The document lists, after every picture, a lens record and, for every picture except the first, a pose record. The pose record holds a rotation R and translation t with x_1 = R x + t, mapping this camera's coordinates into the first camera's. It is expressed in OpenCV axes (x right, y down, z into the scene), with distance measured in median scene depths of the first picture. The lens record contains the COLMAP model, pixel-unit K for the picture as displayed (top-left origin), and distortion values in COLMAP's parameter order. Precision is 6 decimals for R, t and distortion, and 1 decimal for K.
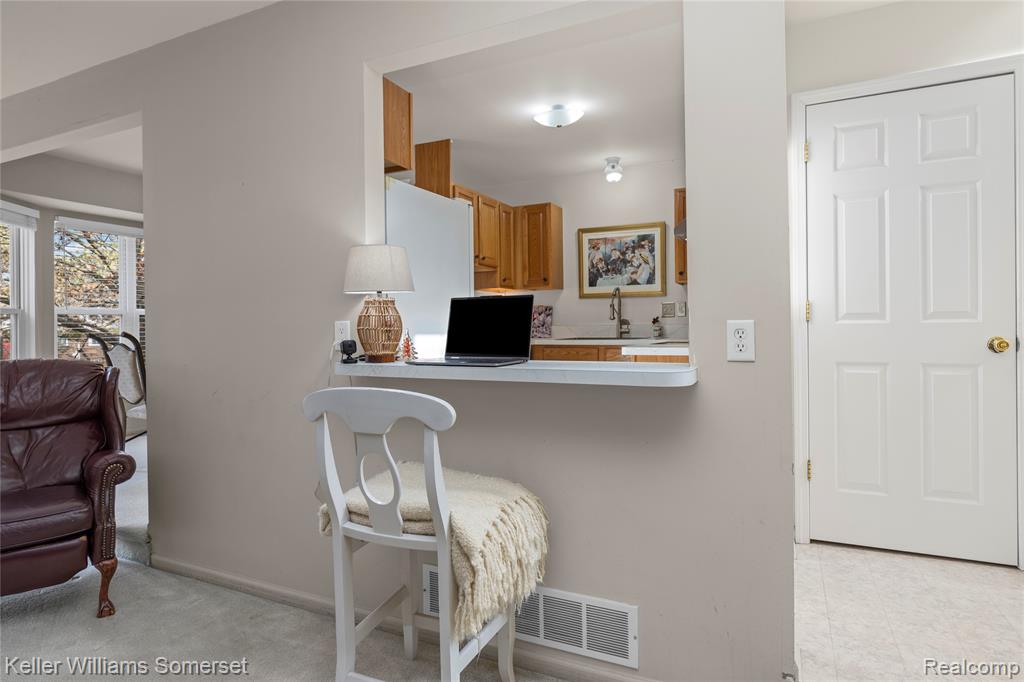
lens RADIAL K [[556.2, 0, 511.1], [0, 556.2, 326.1], [0, 0, 1]] dist [0.004438, -0.004765]
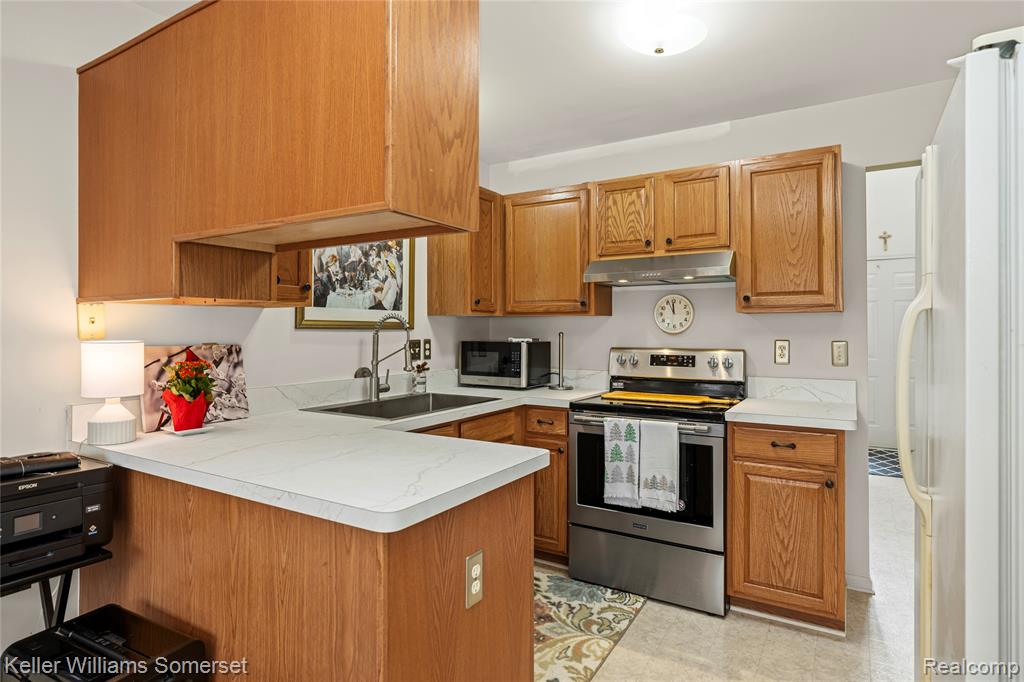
lens RADIAL K [[556.2, 0, 508.7], [0, 556.2, 324.2], [0, 0, 1]] dist [0.004438, -0.004765]
pose [[0.107298, 0.022555, 0.993971, -0.380637], [-0.001332, 0.999745, -0.022543, -0.047160], [-0.994226, 0.001095, 0.107301, 0.834997]]
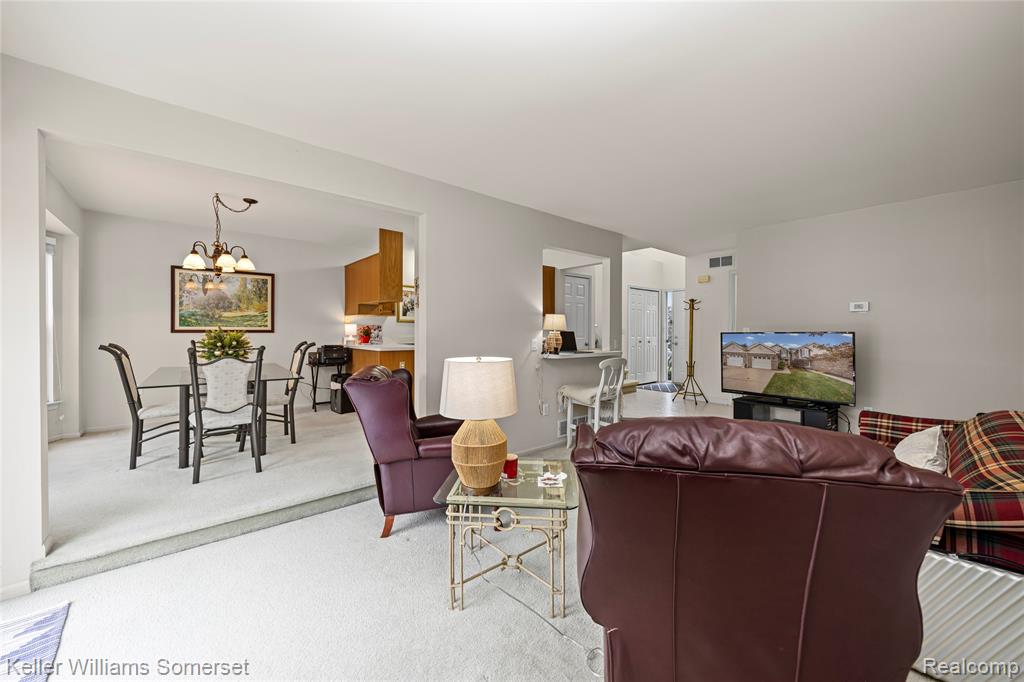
lens RADIAL K [[378.2, 0, 510.7], [0, 378.2, 332.7], [0, 0, 1]] dist [-0.007541, -0.000804]
pose [[0.407346, 0.008351, 0.913236, -0.937316], [-0.010065, 0.999939, -0.004654, -0.014142], [-0.913218, -0.007296, 0.407405, 0.173216]]
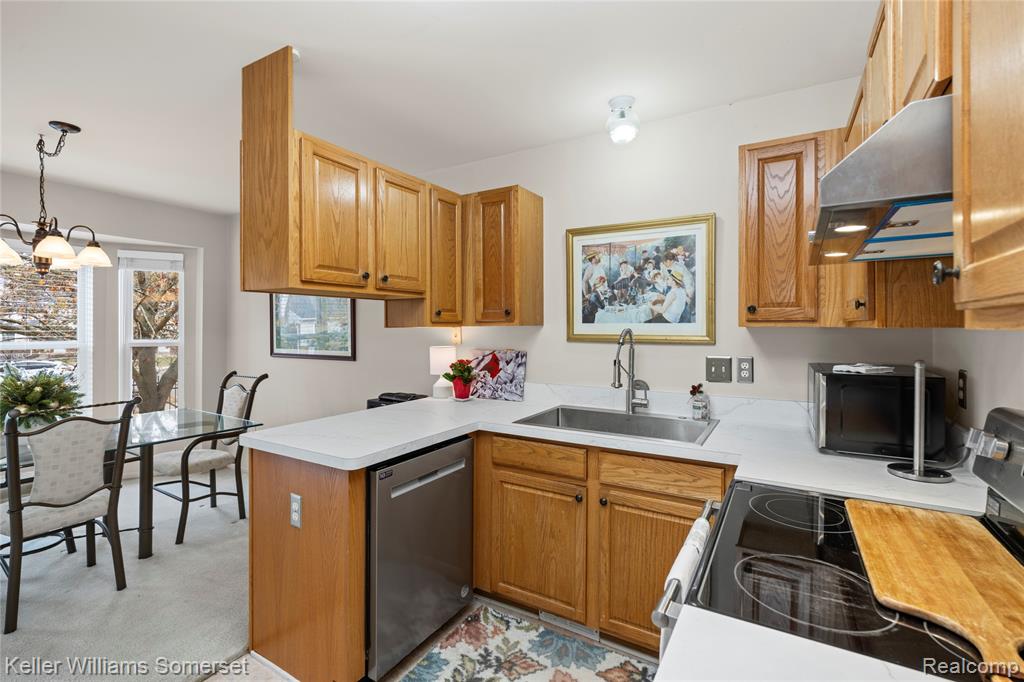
lens RADIAL K [[466.1, 0, 511.9], [0, 466.1, 329.9], [0, 0, 1]] dist [0.002325, -0.002036]
pose [[0.995864, 0.011843, -0.090083, 0.118231], [-0.011286, 0.999914, 0.006686, -0.071762], [0.090154, -0.005642, 0.995912, 0.522440]]
